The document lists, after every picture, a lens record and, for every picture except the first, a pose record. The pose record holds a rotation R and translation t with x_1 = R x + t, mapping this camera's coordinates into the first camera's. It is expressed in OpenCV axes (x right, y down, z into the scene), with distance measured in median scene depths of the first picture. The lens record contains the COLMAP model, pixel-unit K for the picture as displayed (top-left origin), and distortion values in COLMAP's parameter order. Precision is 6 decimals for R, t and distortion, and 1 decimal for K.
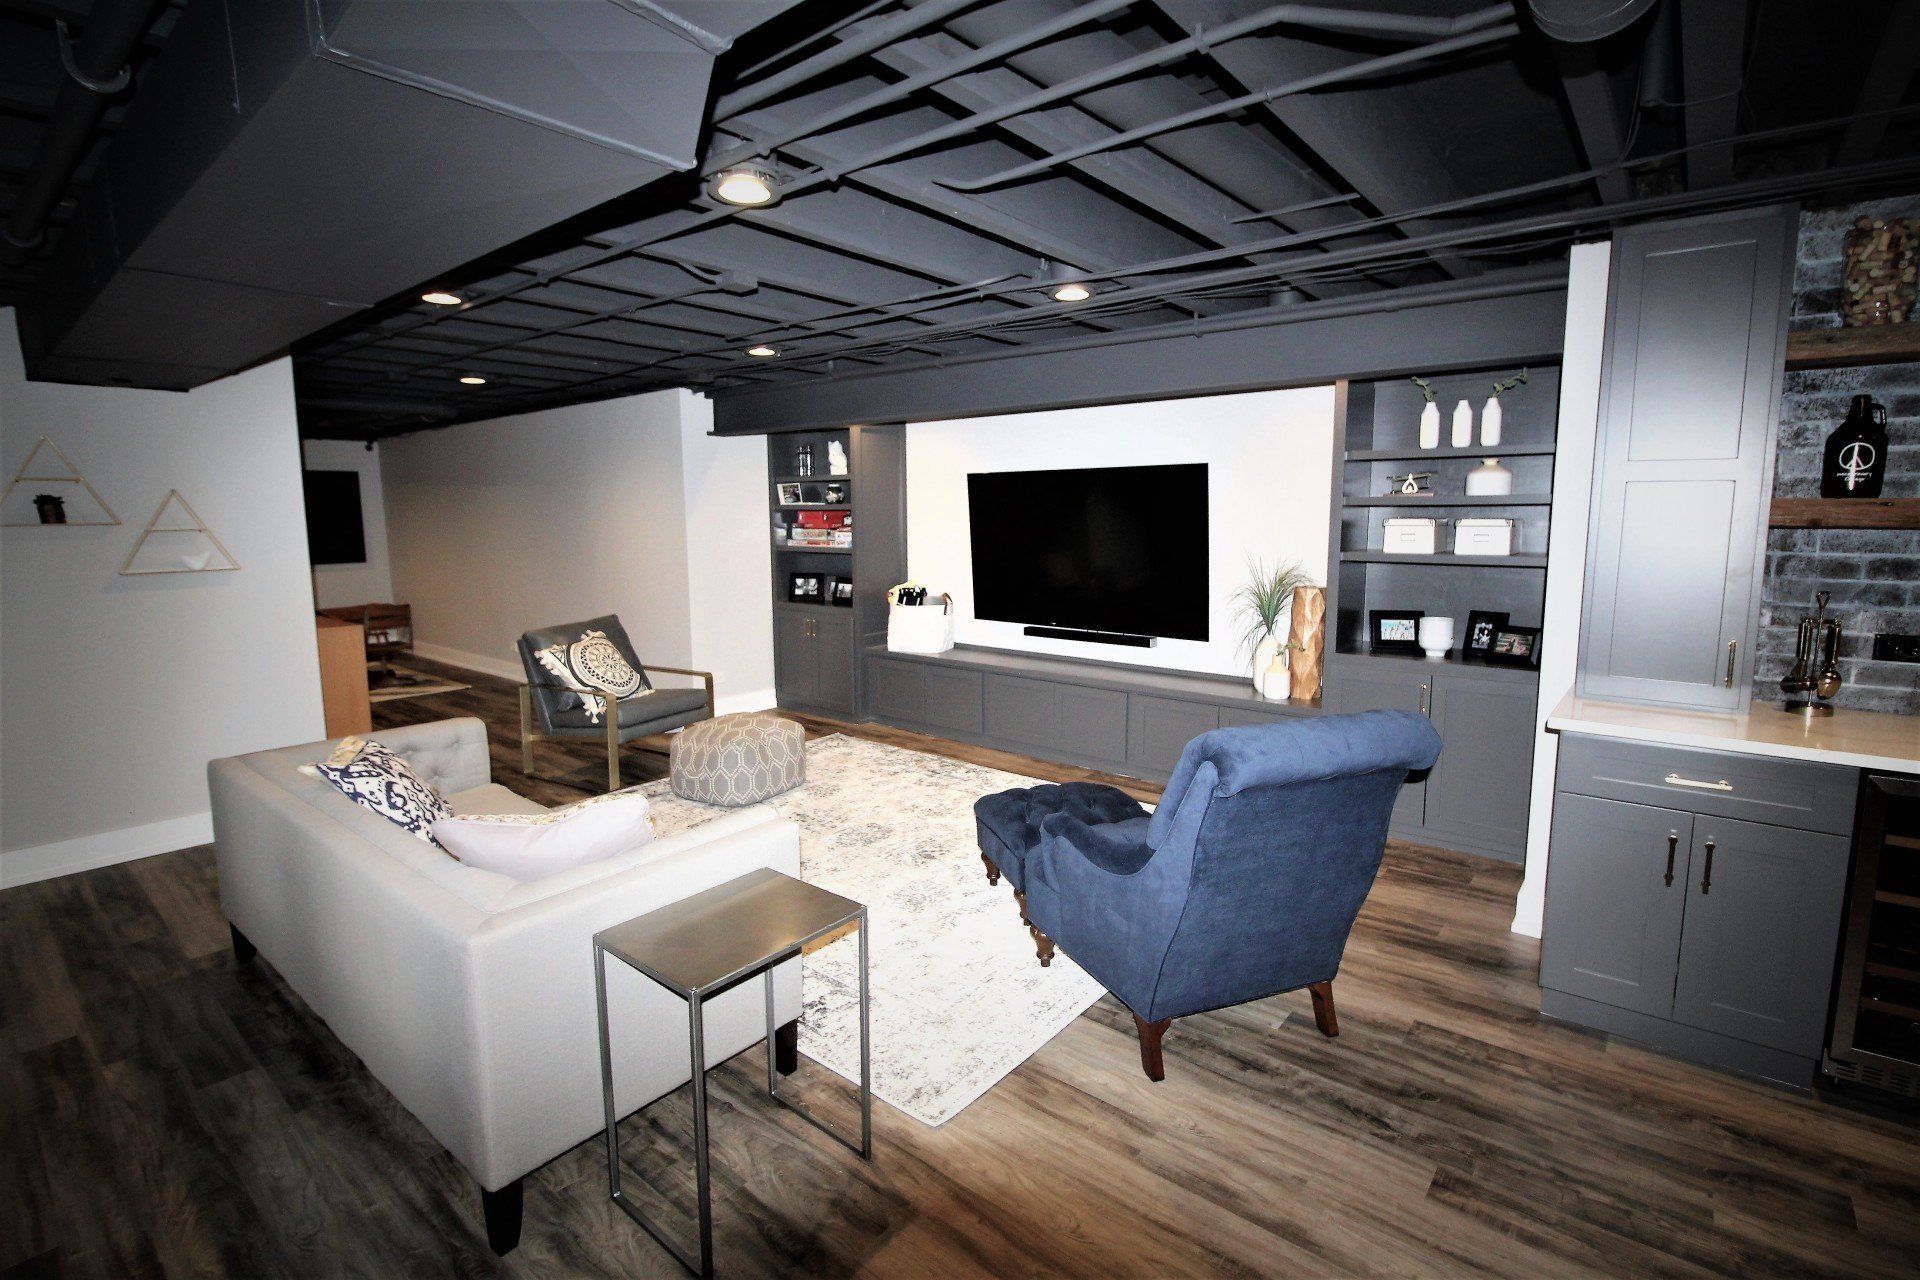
lens RADIAL K [[886.8, 0, 979.4], [0, 886.8, 629.9], [0, 0, 1]] dist [0.000543, -0.013448]
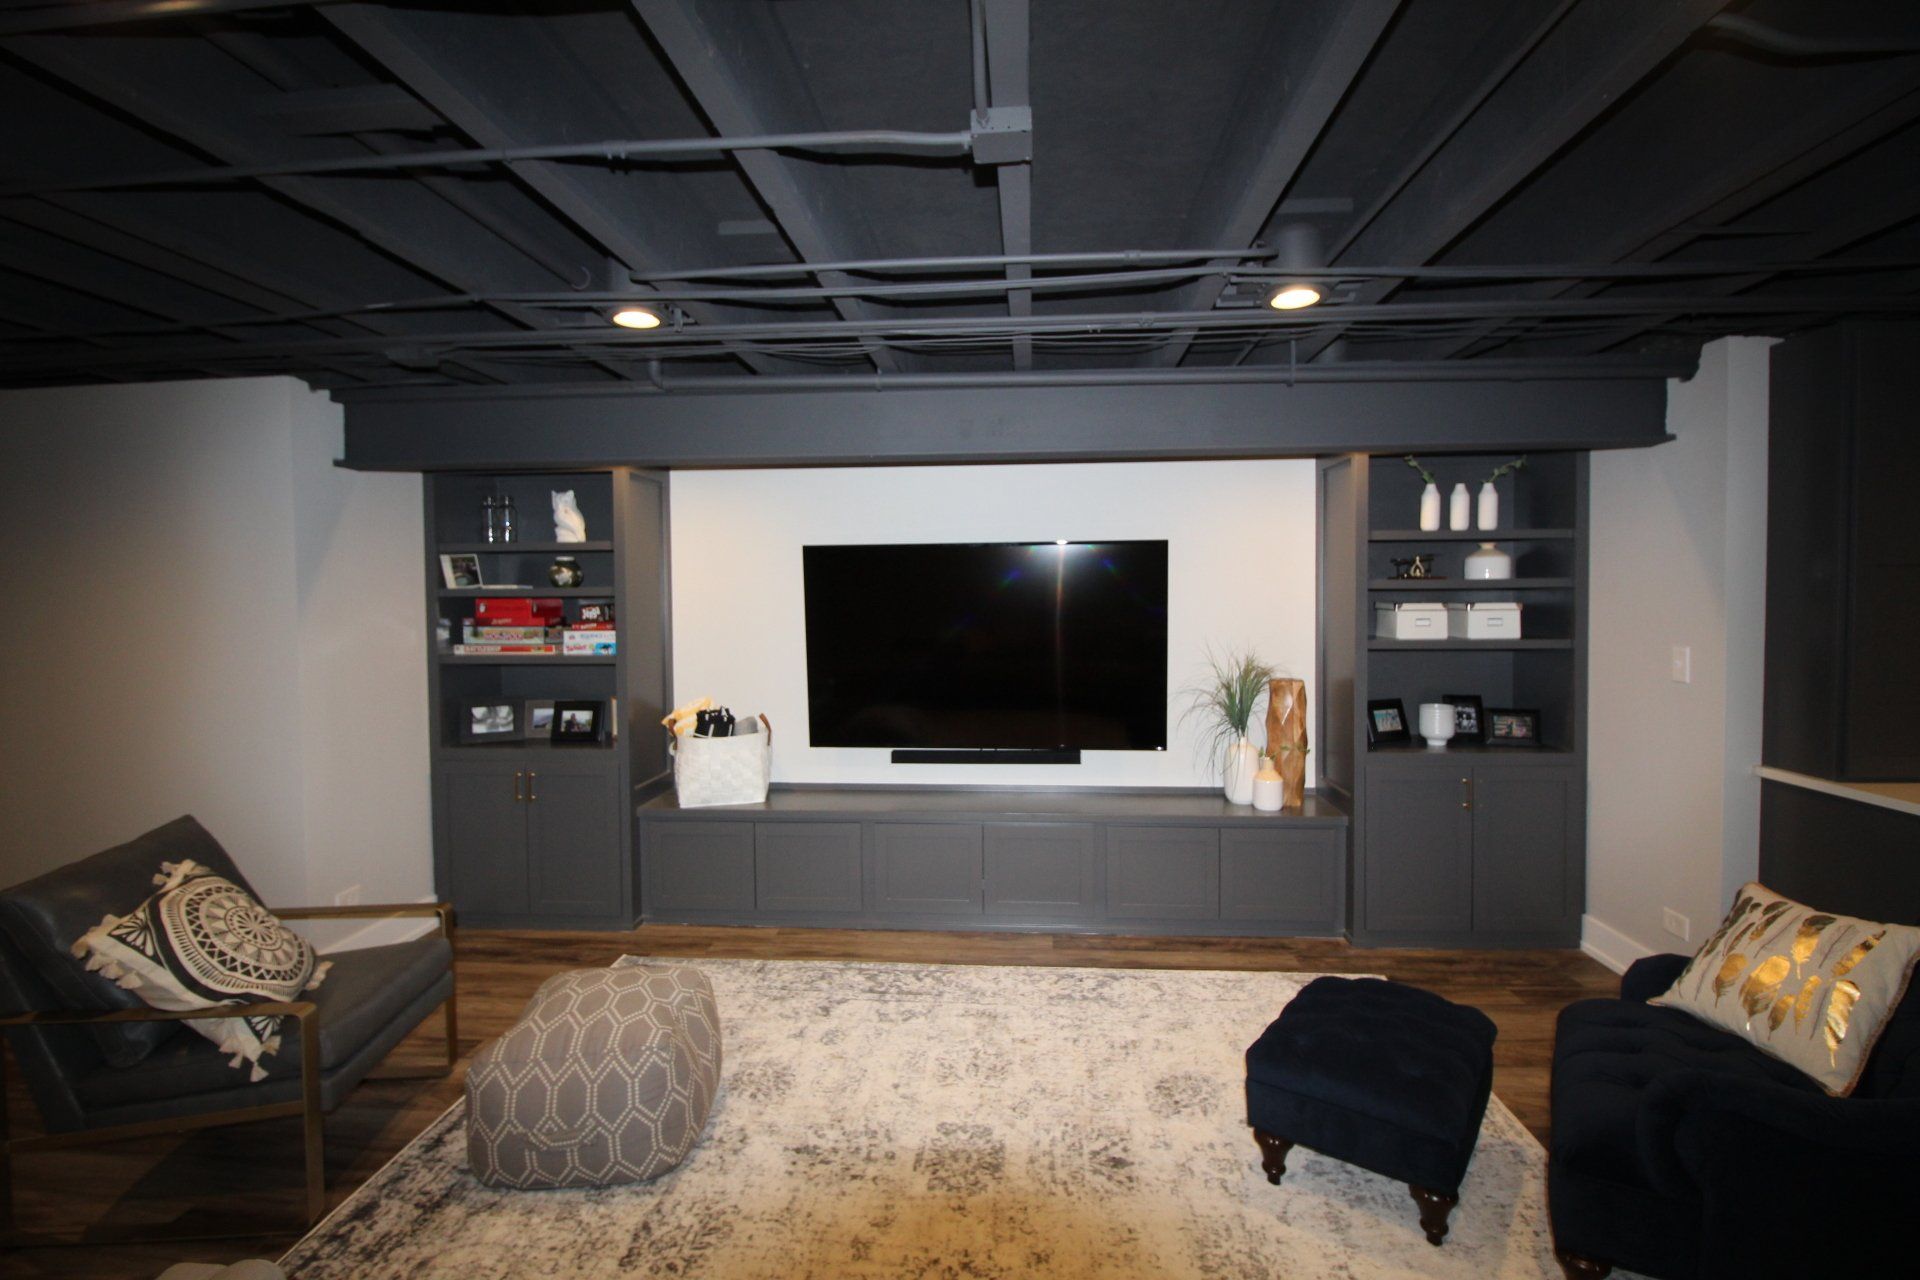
lens RADIAL K [[879.3, 0, 959.7], [0, 879.3, 631.2], [0, 0, 1]] dist [-0.001552, -0.013825]
pose [[0.823830, -0.025605, 0.566258, -0.382578], [0.079013, 0.994414, -0.069988, -0.057865], [-0.561303, 0.102400, 0.821251, 0.427191]]
